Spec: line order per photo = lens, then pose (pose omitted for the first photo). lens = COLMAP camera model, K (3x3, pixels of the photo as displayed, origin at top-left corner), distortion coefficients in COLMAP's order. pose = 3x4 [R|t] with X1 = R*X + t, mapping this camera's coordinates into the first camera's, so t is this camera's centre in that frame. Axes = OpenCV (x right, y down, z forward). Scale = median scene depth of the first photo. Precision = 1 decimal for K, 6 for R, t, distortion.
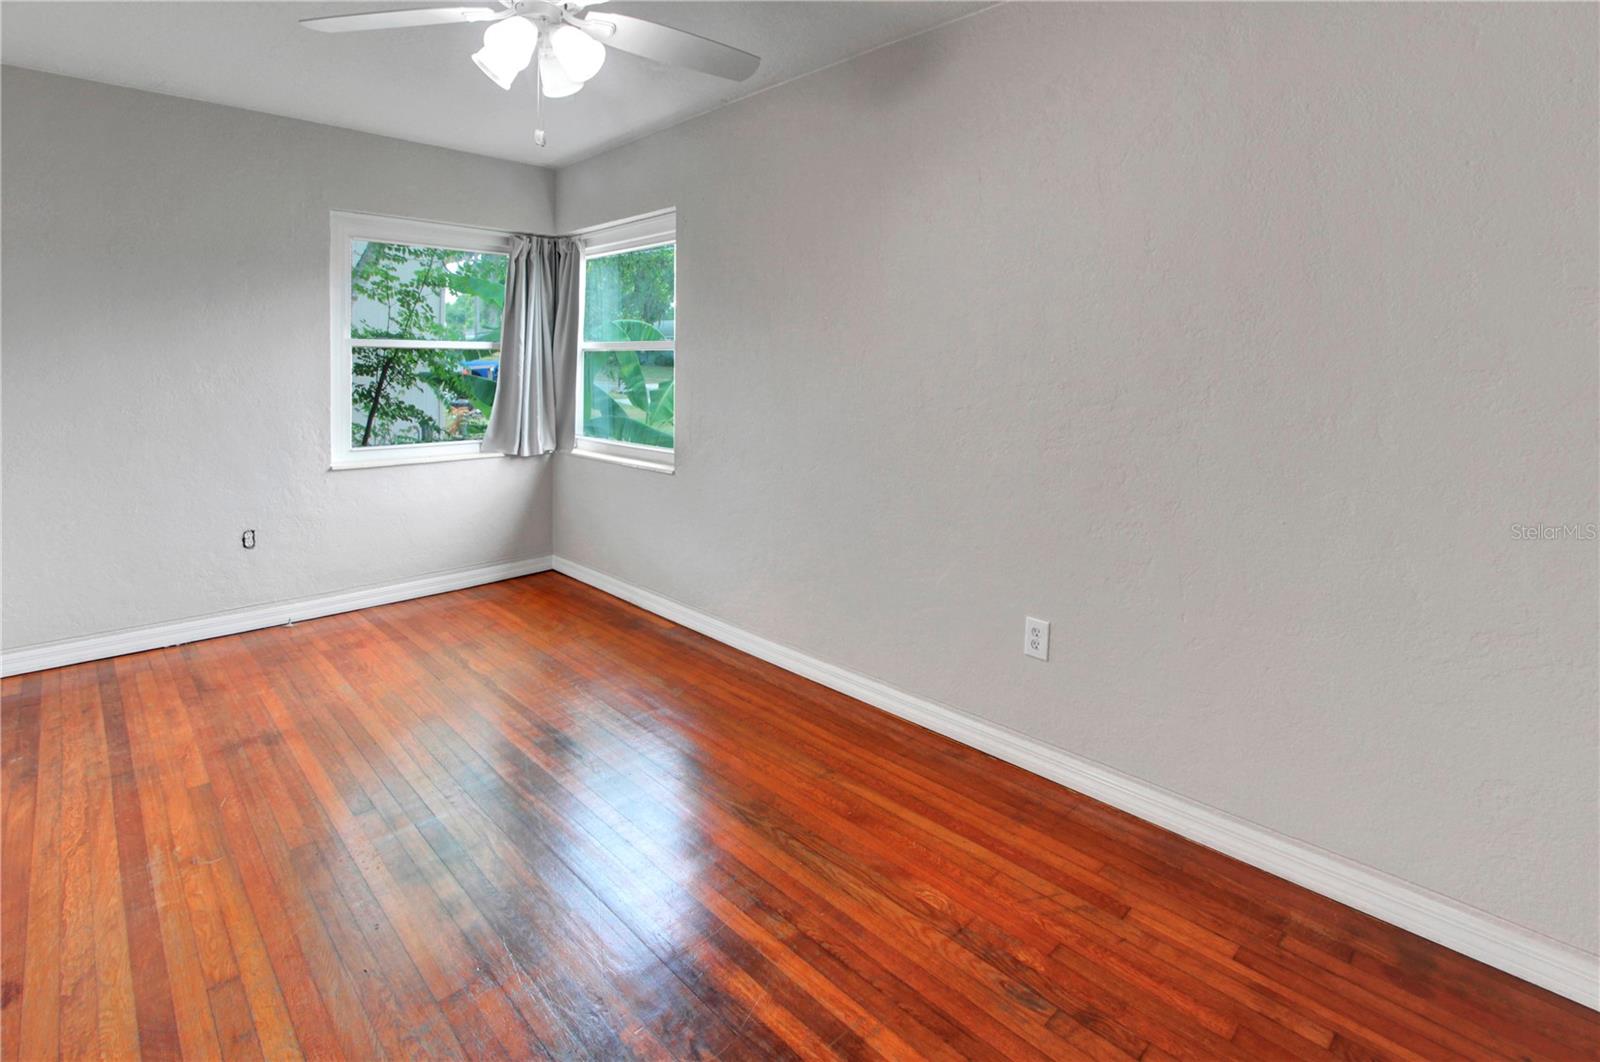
lens RADIAL K [[736.4, 0, 800.2], [0, 736.4, 530.7], [0, 0, 1]] dist [0.000025, 0.000771]
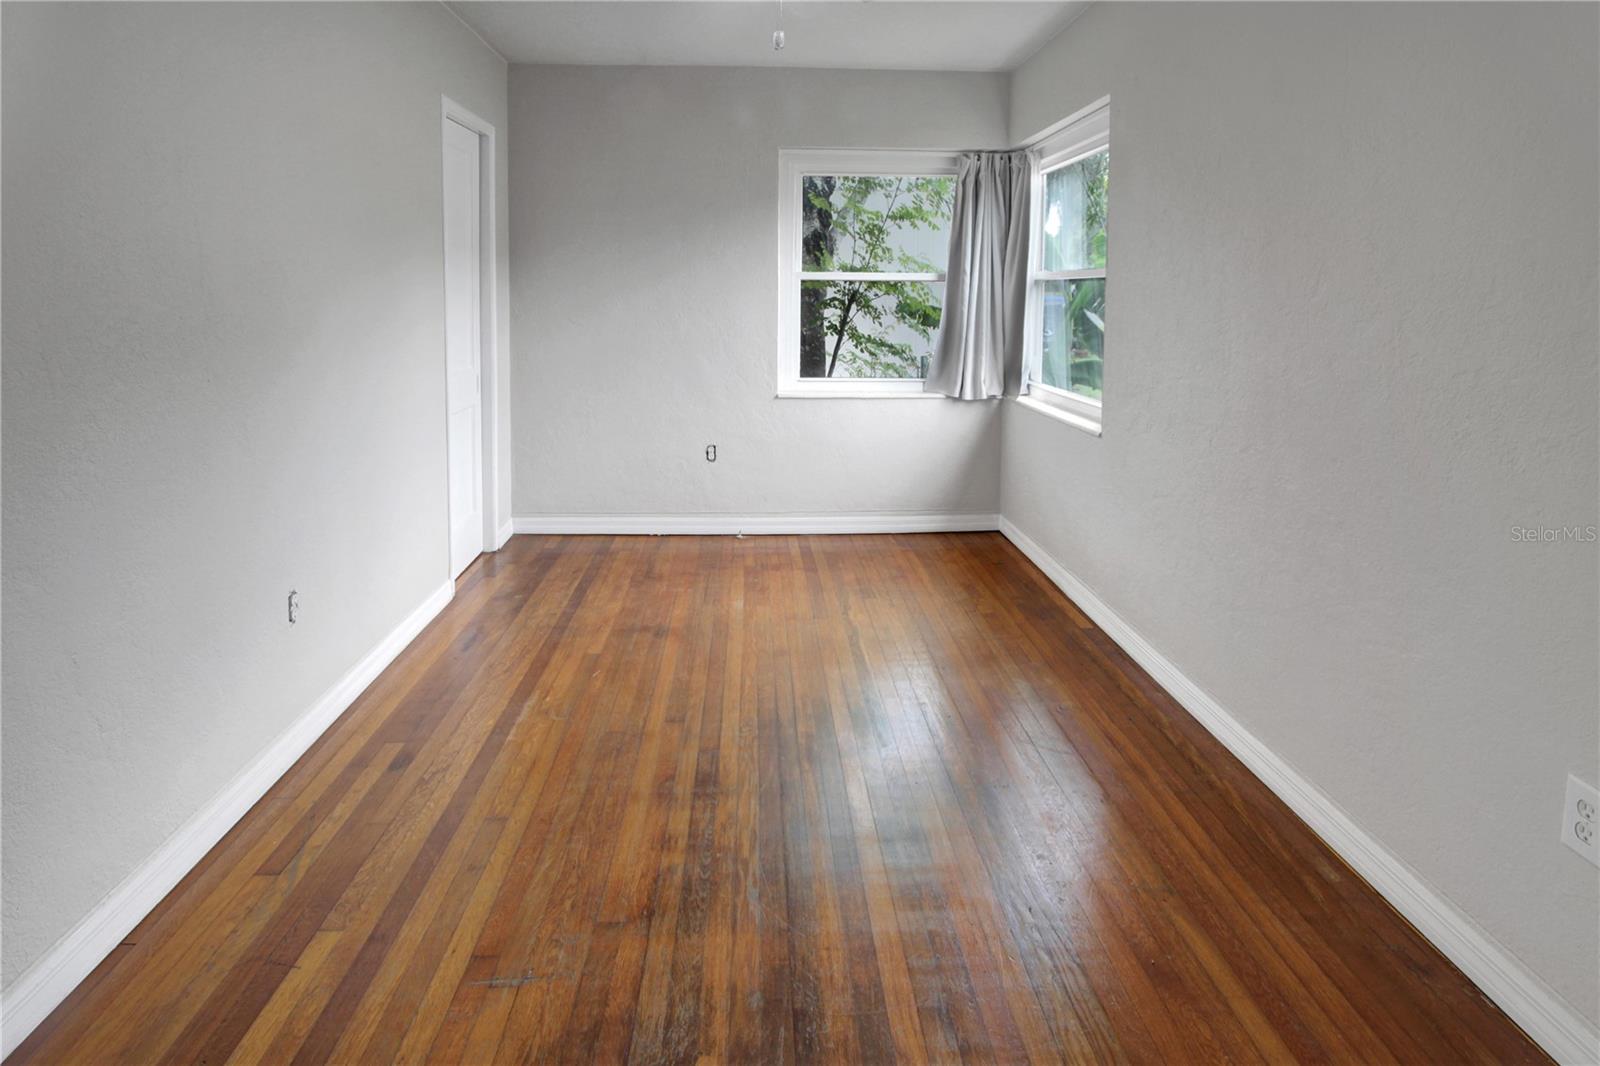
lens RADIAL K [[836.2, 0, 797.6], [0, 836.2, 473.2], [0, 0, 1]] dist [-0.002516, 0.001589]
pose [[0.750903, 0.136098, -0.646236, 0.170026], [-0.147757, 0.988351, 0.036460, -0.023895], [0.643671, 0.068107, 0.762266, 0.118962]]
